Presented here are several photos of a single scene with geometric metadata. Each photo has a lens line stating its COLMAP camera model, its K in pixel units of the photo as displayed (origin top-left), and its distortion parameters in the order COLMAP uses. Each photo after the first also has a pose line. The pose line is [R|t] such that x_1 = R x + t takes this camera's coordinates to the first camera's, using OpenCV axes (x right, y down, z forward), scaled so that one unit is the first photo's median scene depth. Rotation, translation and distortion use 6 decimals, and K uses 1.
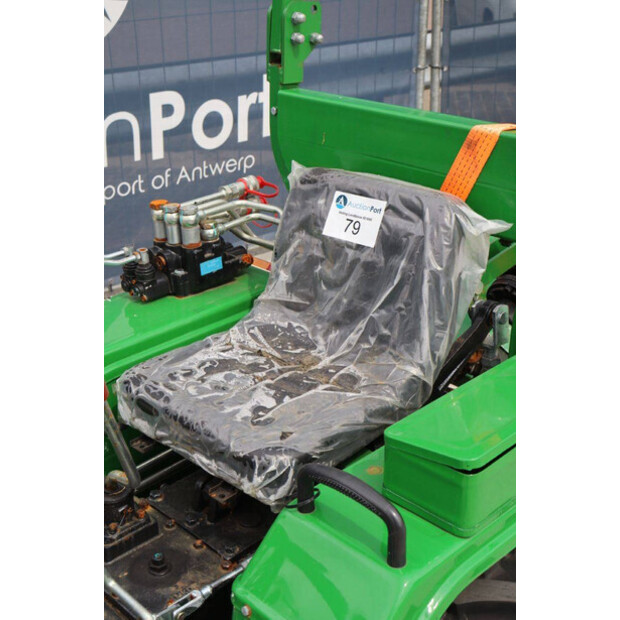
lens RADIAL K [[903.5, 0, 309.7], [0, 903.5, 310.4], [0, 0, 1]] dist [0.081926, 0.000000]
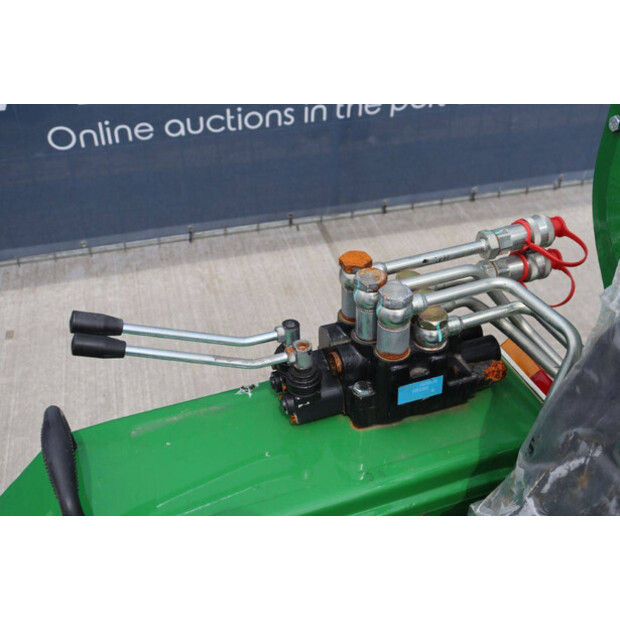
lens RADIAL K [[746.6, 0, 312.1], [0, 746.6, 308.8], [0, 0, 1]] dist [0.012180, 0.000000]
pose [[0.909558, 0.254877, -0.328241, -0.031577], [-0.179638, 0.953373, 0.242508, -0.197780], [0.374746, -0.161610, 0.912934, 0.567768]]
